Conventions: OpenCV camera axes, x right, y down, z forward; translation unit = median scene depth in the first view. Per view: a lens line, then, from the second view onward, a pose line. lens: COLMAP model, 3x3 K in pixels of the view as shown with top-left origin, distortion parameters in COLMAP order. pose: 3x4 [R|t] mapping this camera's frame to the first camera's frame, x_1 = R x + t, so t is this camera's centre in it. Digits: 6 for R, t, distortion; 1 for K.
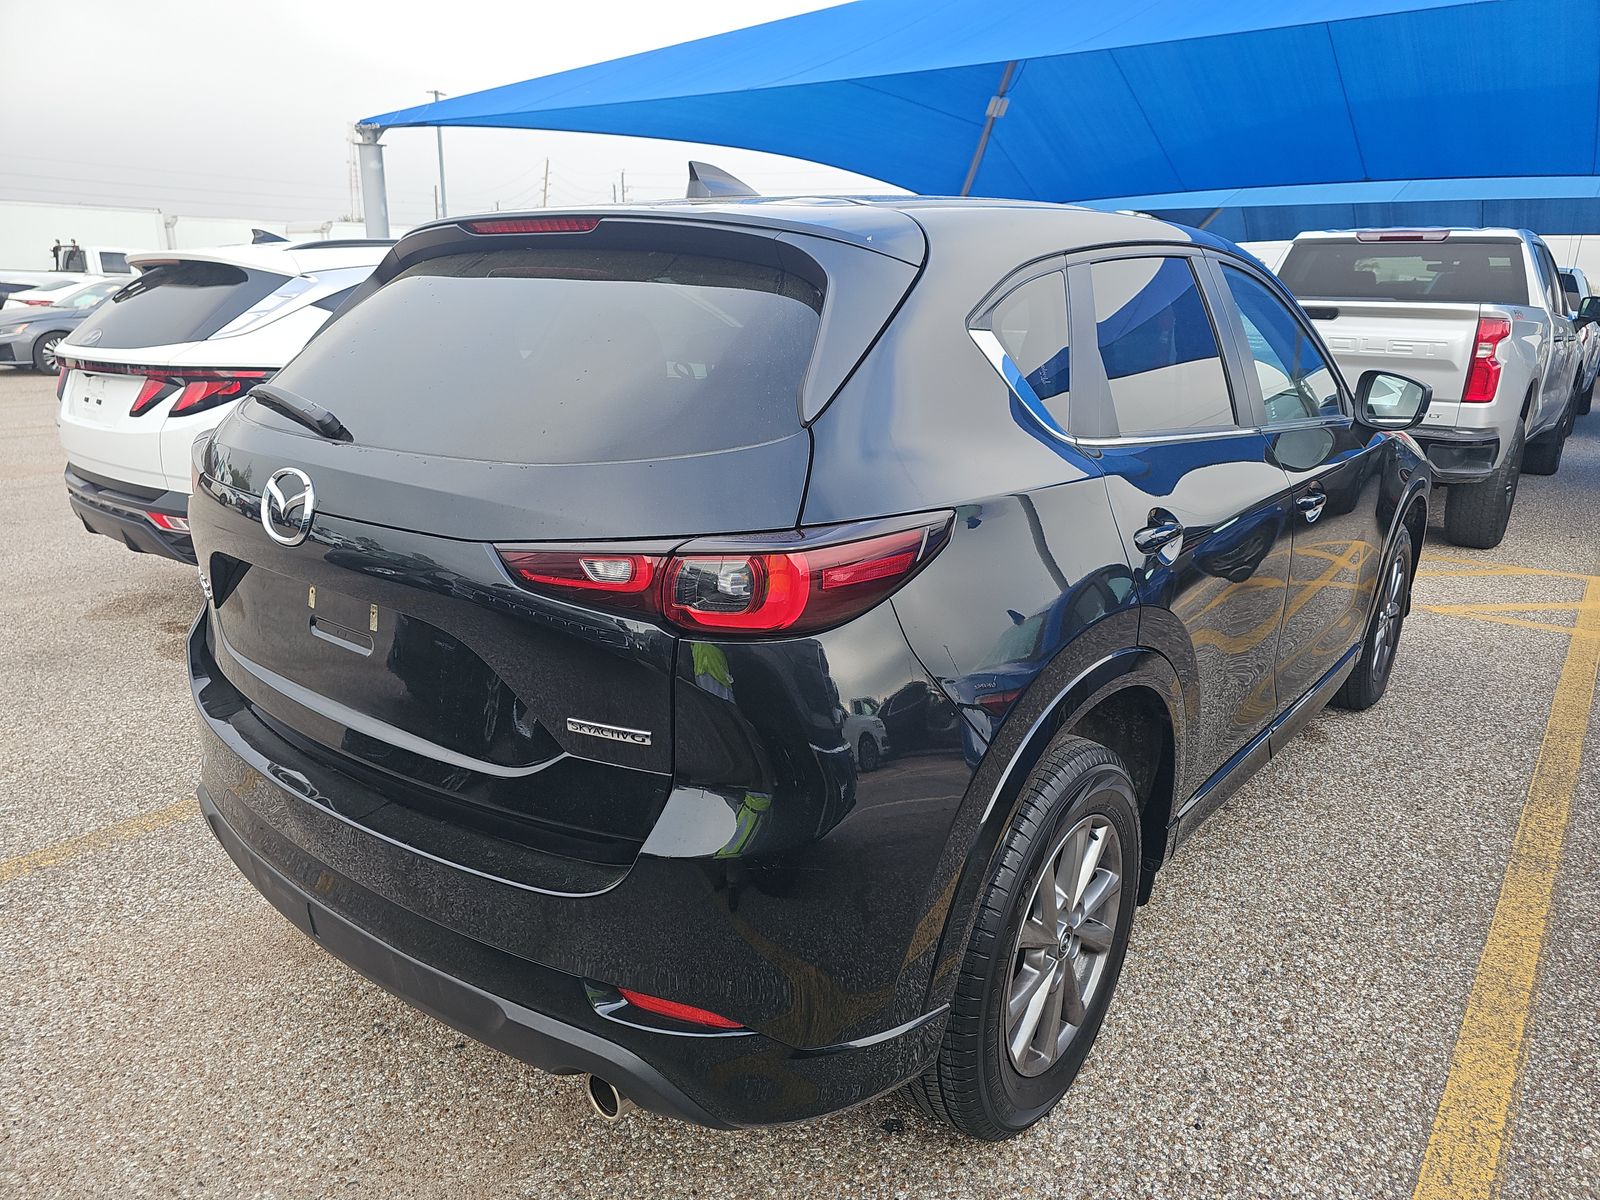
lens RADIAL K [[1082.8, 0, 798.9], [0, 1082.8, 599.0], [0, 0, 1]] dist [0.033061, -0.018963]
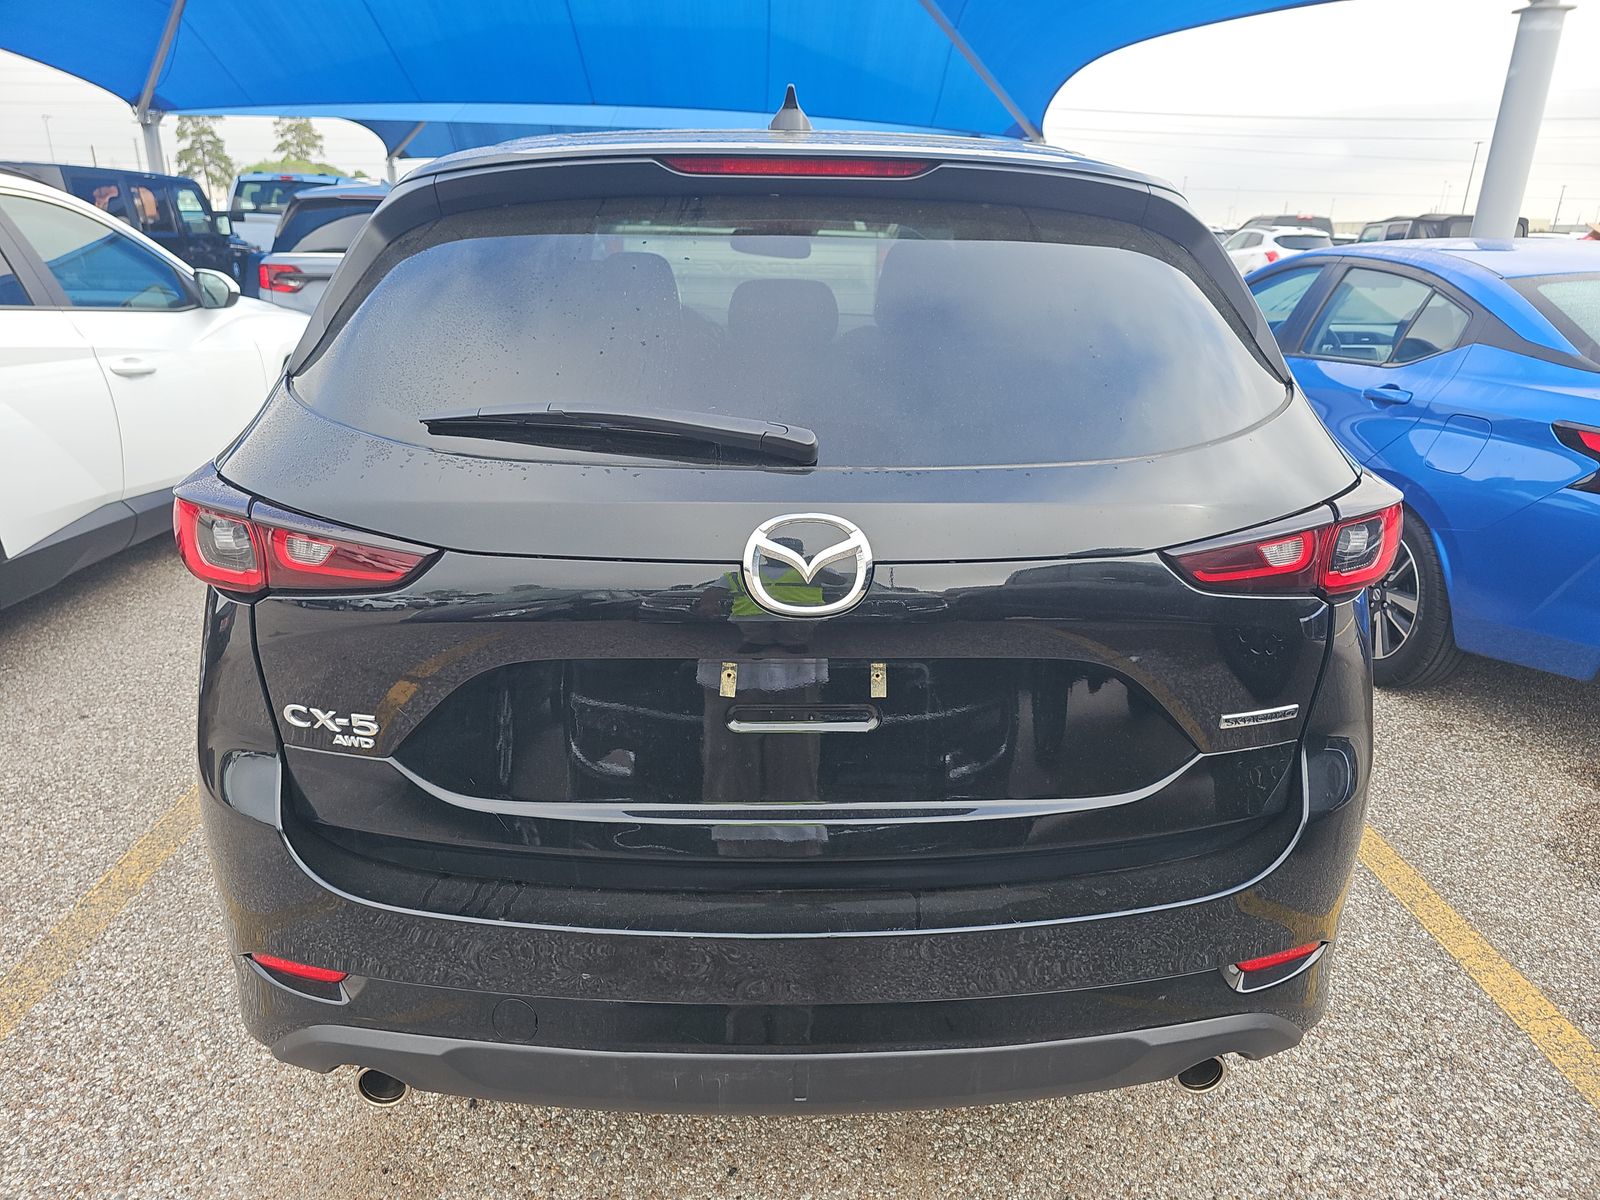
lens RADIAL K [[1082.8, 0, 799.6], [0, 1082.8, 603.6], [0, 0, 1]] dist [0.033061, -0.018963]
pose [[0.758620, -0.221804, 0.612617, -1.056311], [0.174841, 0.975085, 0.136528, -0.181425], [-0.627636, 0.003538, 0.778499, 0.491922]]
